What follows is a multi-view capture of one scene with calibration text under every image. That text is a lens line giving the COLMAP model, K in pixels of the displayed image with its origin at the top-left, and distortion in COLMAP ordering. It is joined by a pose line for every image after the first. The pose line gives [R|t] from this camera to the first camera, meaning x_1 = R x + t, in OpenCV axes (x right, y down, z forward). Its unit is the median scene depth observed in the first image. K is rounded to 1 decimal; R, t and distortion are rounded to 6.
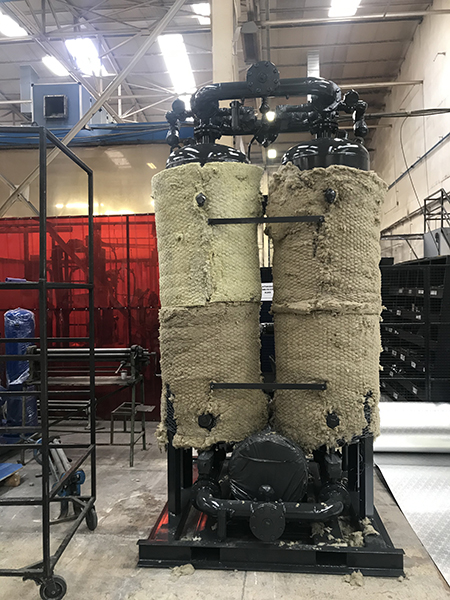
lens RADIAL K [[490.9, 0, 225.0], [0, 490.9, 300.0], [0, 0, 1]] dist [0.015515, -0.004150]
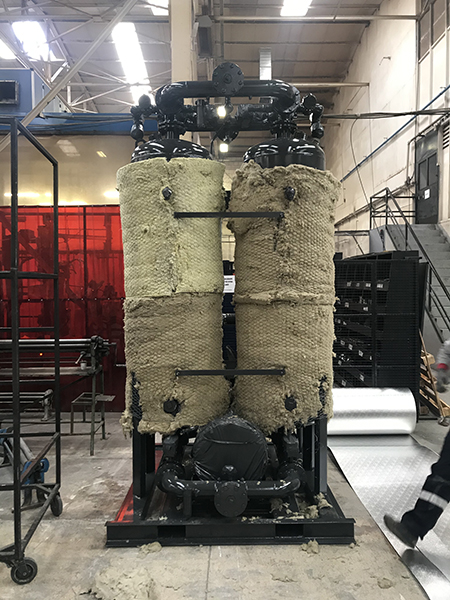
lens RADIAL K [[490.9, 0, 225.0], [0, 490.9, 300.0], [0, 0, 1]] dist [0.015515, -0.004150]
pose [[0.994724, 0.003427, 0.102526, -0.029953], [-0.004818, 0.999900, 0.013326, 0.005066], [-0.102470, -0.013750, 0.994641, -0.041442]]
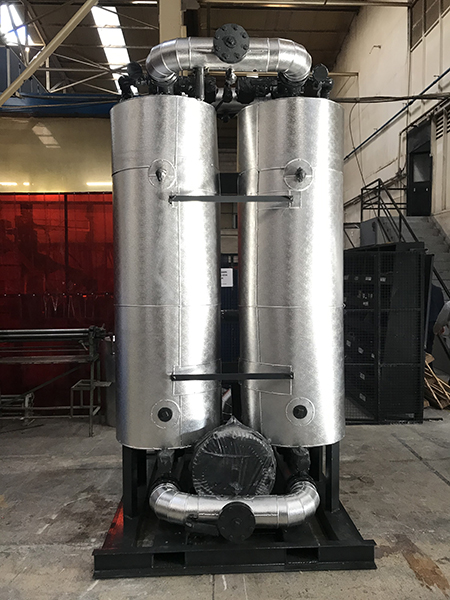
lens RADIAL K [[492.1, 0, 227.0], [0, 492.1, 300.3], [0, 0, 1]] dist [0.009378, 0.003552]
pose [[0.990092, -0.000512, 0.140418, -0.051048], [-0.003142, 0.999662, 0.025804, 0.004676], [-0.140384, -0.025990, 0.989756, 0.067858]]
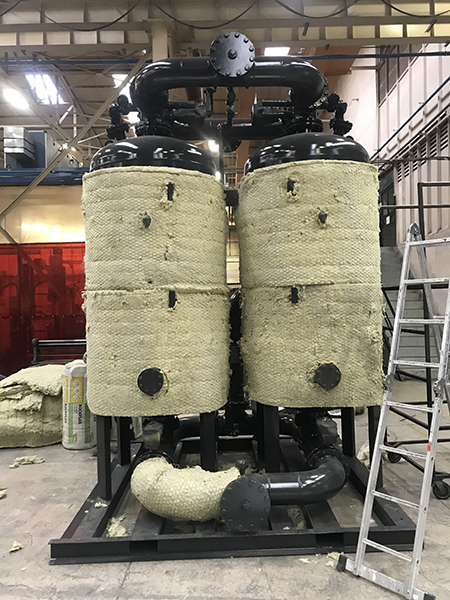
lens RADIAL K [[490.9, 0, 225.0], [0, 490.9, 300.0], [0, 0, 1]] dist [0.015515, -0.004150]
pose [[0.996005, -0.009730, 0.088766, 0.072007], [0.011967, 0.999623, -0.024703, 0.020943], [-0.088493, 0.025666, 0.995746, -0.518962]]
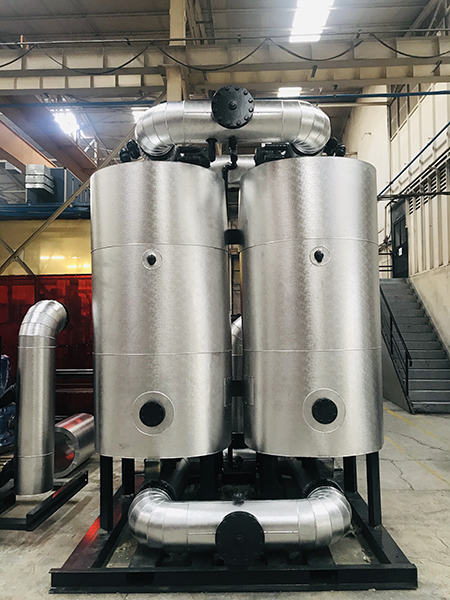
lens RADIAL K [[490.9, 0, 225.0], [0, 490.9, 300.0], [0, 0, 1]] dist [0.015515, -0.004150]
pose [[0.998571, 0.001796, 0.053407, 0.105858], [0.002510, 0.996755, -0.080457, 0.004663], [-0.053378, 0.080476, 0.995326, -0.563597]]
